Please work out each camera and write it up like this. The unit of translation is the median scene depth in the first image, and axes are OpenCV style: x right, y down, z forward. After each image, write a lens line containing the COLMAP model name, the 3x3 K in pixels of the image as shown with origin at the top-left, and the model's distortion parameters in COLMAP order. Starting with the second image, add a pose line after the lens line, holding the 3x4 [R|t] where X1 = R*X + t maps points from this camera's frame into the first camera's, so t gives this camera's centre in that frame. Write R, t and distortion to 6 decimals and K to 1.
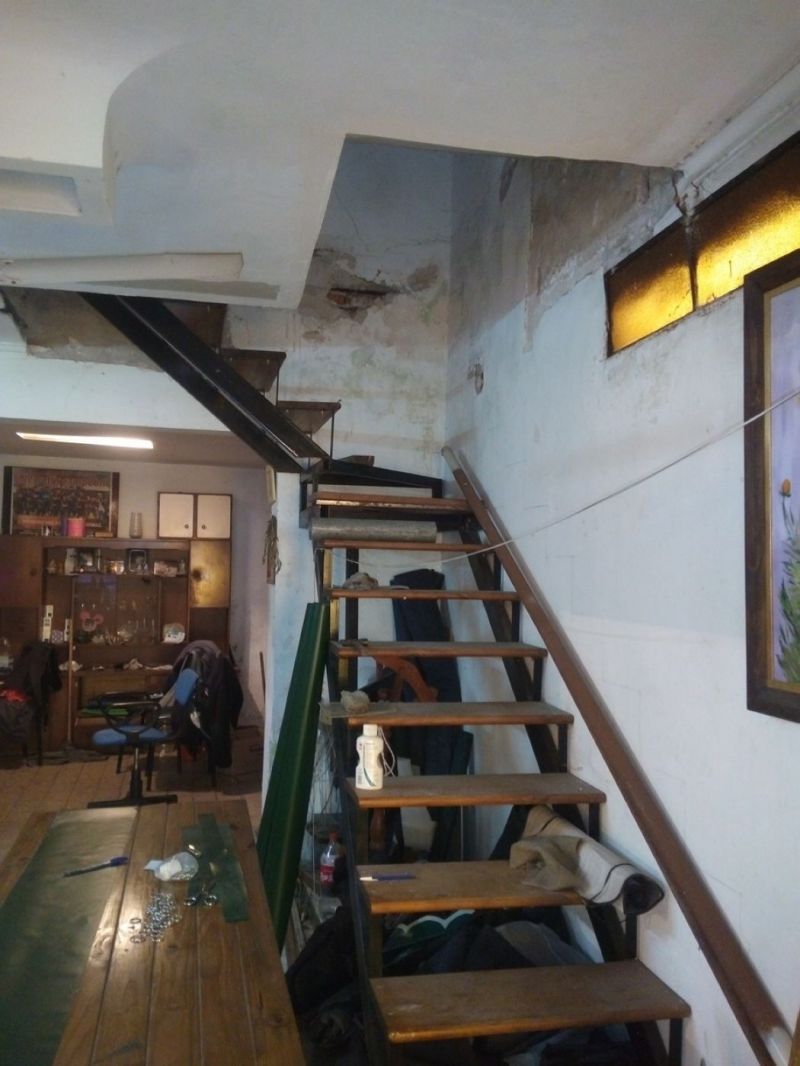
lens RADIAL K [[805.8, 0, 404.0], [0, 805.8, 540.7], [0, 0, 1]] dist [0.016731, -0.023532]
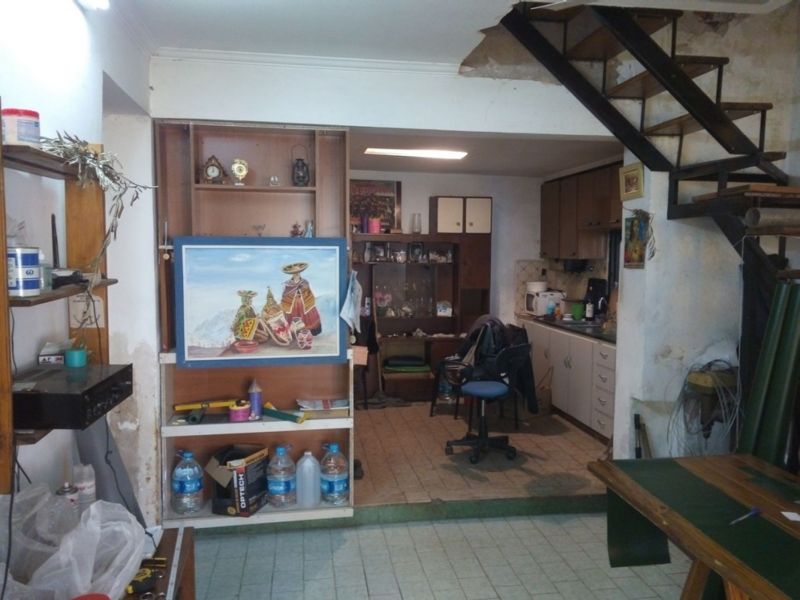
lens RADIAL K [[604.7, 0, 393.9], [0, 604.7, 299.2], [0, 0, 1]] dist [0.016731, -0.023532]
pose [[0.994040, -0.001526, -0.109007, -0.298927], [0.012530, 0.994875, 0.100334, 0.003813], [0.108295, -0.101101, 0.988964, 0.055864]]
